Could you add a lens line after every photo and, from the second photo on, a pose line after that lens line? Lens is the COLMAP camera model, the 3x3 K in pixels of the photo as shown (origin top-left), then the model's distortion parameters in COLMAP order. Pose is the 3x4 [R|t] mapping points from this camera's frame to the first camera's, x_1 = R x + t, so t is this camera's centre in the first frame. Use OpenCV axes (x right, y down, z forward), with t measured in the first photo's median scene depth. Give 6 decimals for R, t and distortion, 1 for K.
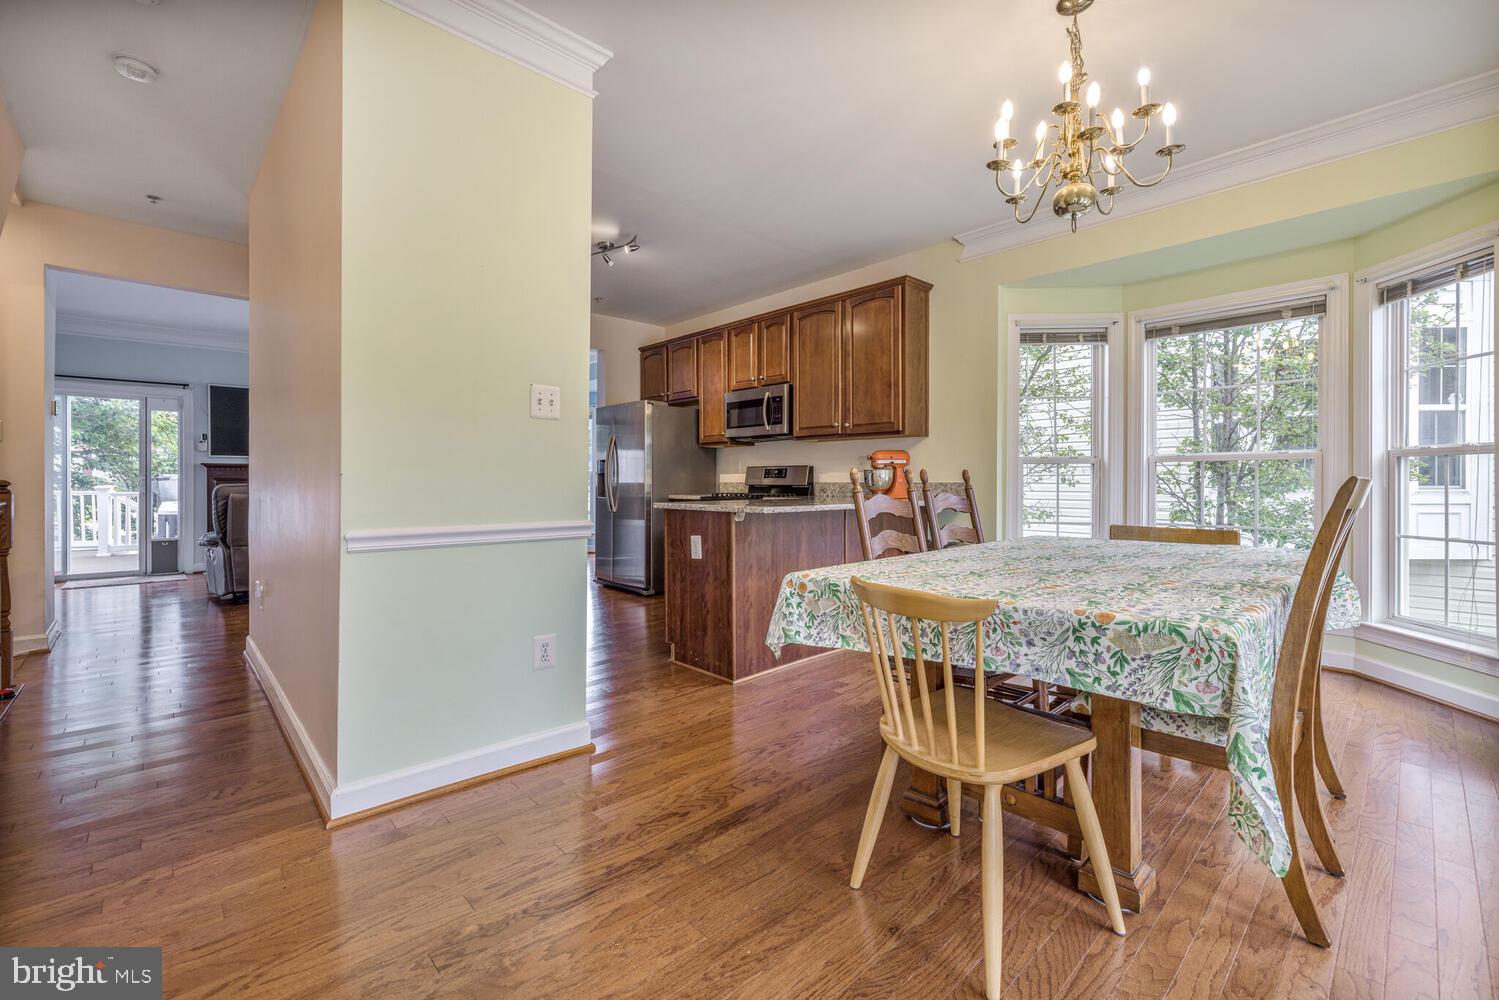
lens RADIAL K [[627.6, 0, 752.5], [0, 627.6, 484.0], [0, 0, 1]] dist [0.000409, 0.000012]
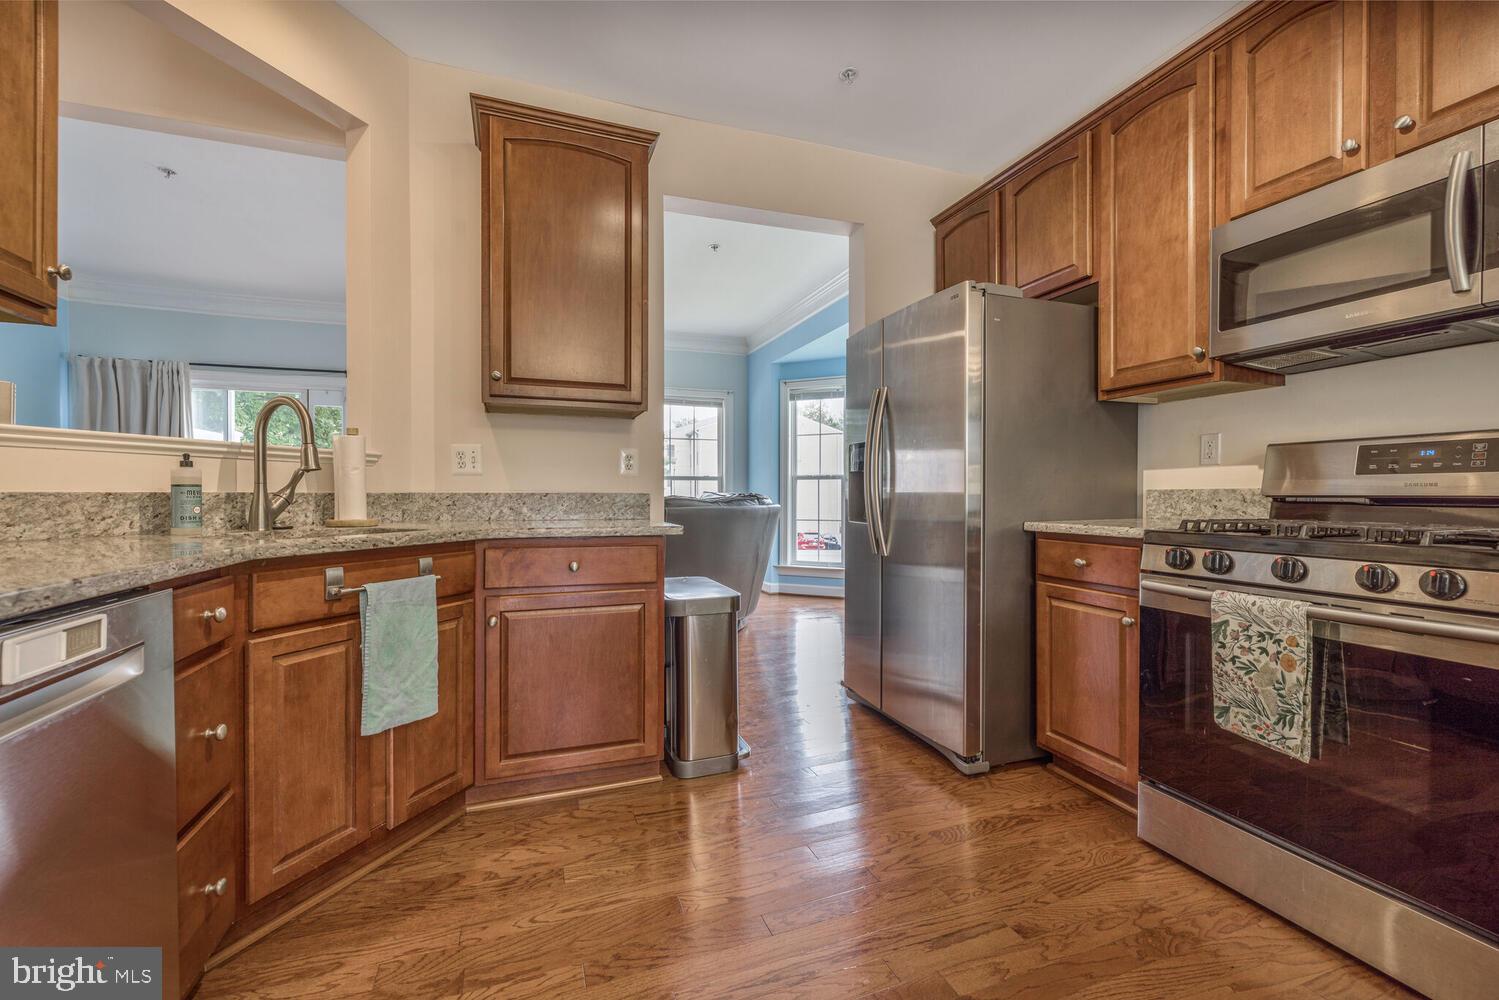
lens RADIAL K [[623.5, 0, 751.7], [0, 623.5, 498.0], [0, 0, 1]] dist [0.001814, 0.000067]
pose [[0.919109, 0.000460, -0.394003, -0.146334], [0.001142, 0.999992, 0.003832, 0.001131], [0.394002, -0.003972, 0.919101, 0.611175]]
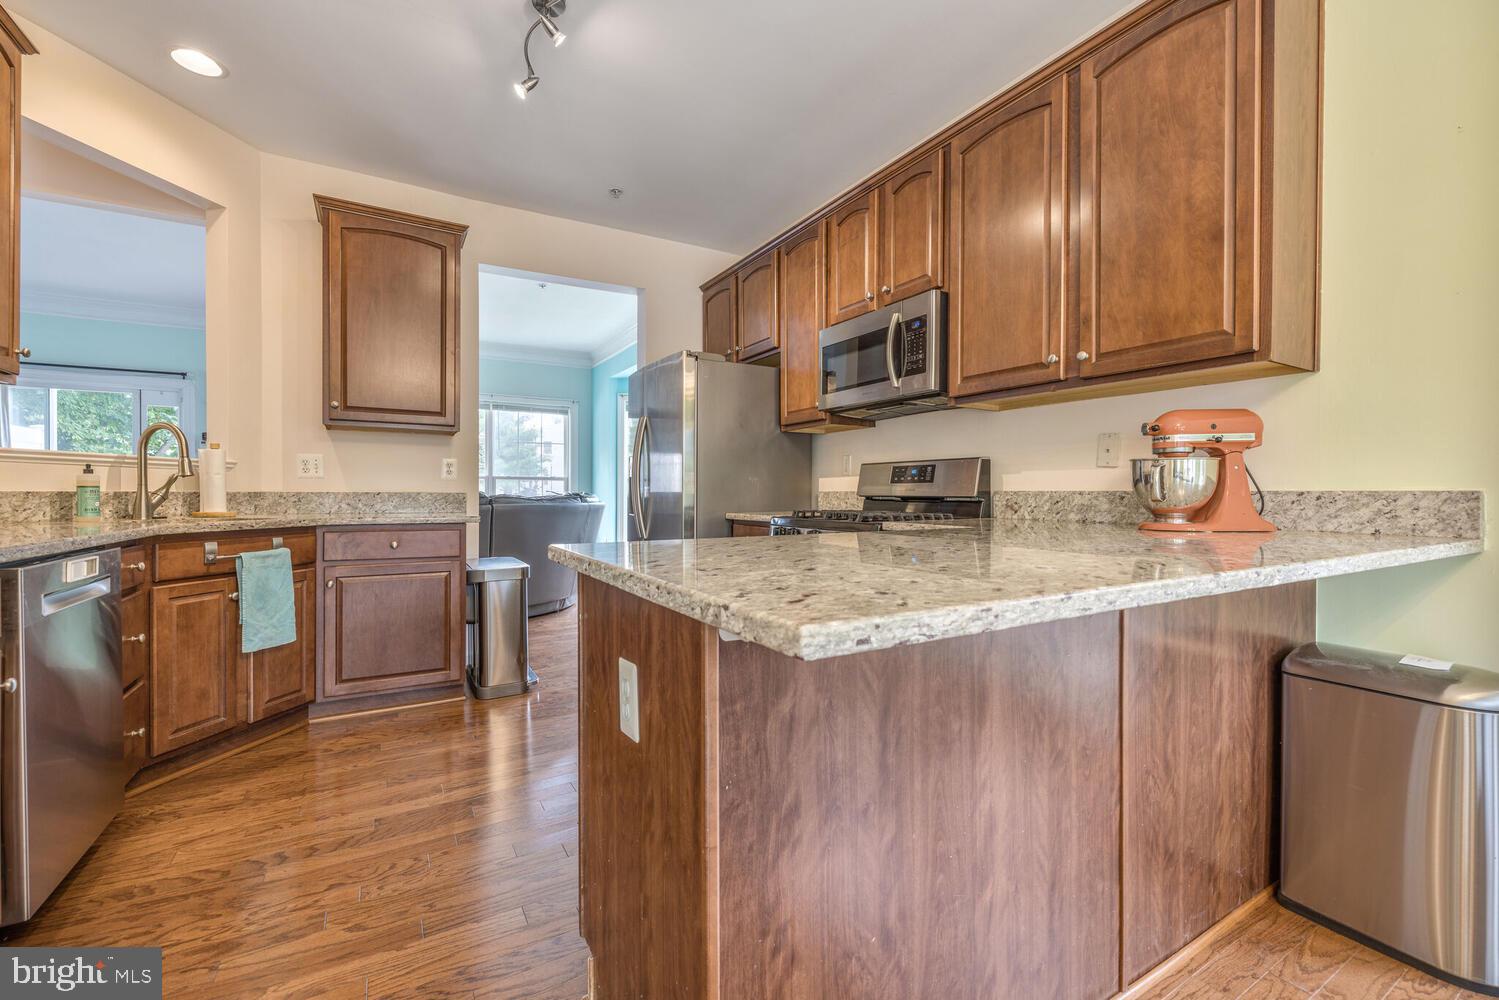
lens RADIAL K [[630.4, 0, 750.8], [0, 630.4, 497.6], [0, 0, 1]] dist [0.002274, 0.000171]
pose [[0.974070, 0.002823, -0.226231, 0.024487], [-0.001718, 0.999986, 0.005083, 0.000407], [0.226242, -0.004562, 0.974060, 0.460093]]
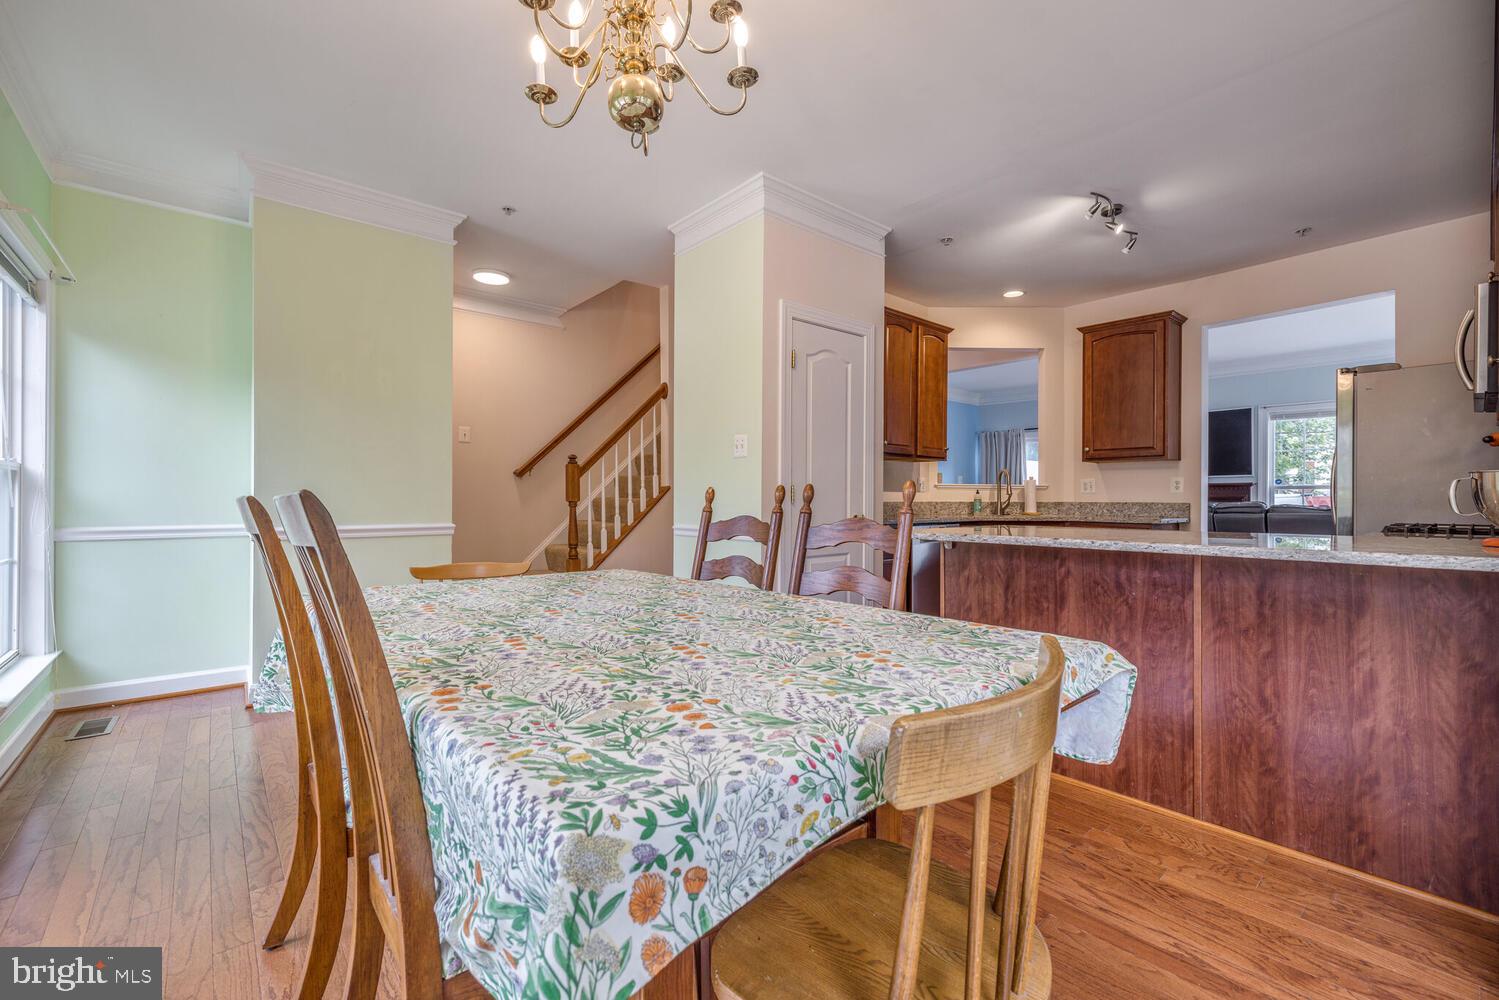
lens RADIAL K [[627.6, 0, 752.5], [0, 627.6, 484.0], [0, 0, 1]] dist [0.000409, 0.000012]
pose [[-0.049464, -0.024035, -0.998487, 0.496485], [-0.005918, 0.999700, -0.023771, -0.003079], [0.998758, 0.004733, -0.049592, 0.474678]]
